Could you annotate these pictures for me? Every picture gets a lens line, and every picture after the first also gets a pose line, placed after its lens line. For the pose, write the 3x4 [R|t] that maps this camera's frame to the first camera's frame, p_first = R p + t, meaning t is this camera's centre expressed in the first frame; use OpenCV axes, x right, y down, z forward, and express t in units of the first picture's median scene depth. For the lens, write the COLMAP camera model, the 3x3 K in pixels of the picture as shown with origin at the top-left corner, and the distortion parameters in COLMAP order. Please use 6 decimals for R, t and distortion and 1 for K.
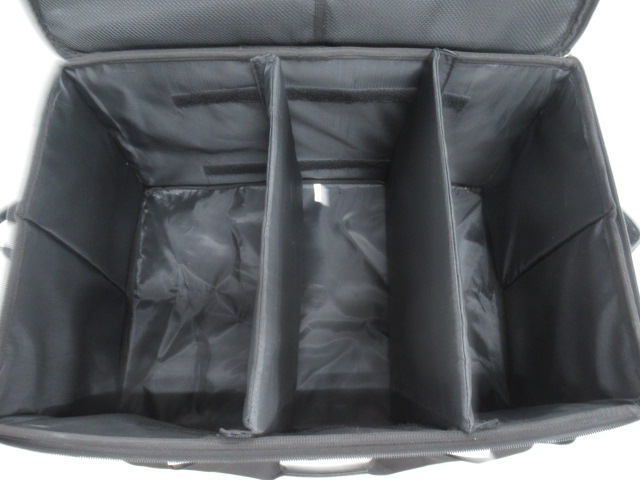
lens RADIAL K [[477.6, 0, 320.0], [0, 477.6, 240.0], [0, 0, 1]] dist [-0.008721, -0.007611]
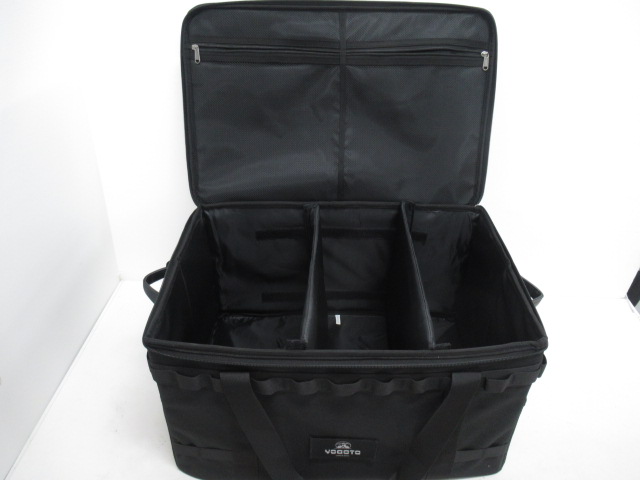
lens RADIAL K [[477.6, 0, 320.0], [0, 477.6, 240.0], [0, 0, 1]] dist [-0.008721, -0.007611]
pose [[0.999556, 0.001489, -0.029766, -0.022471], [-0.017955, 0.827241, -0.561560, 0.685588], [0.023787, 0.561845, 0.826900, -0.412245]]
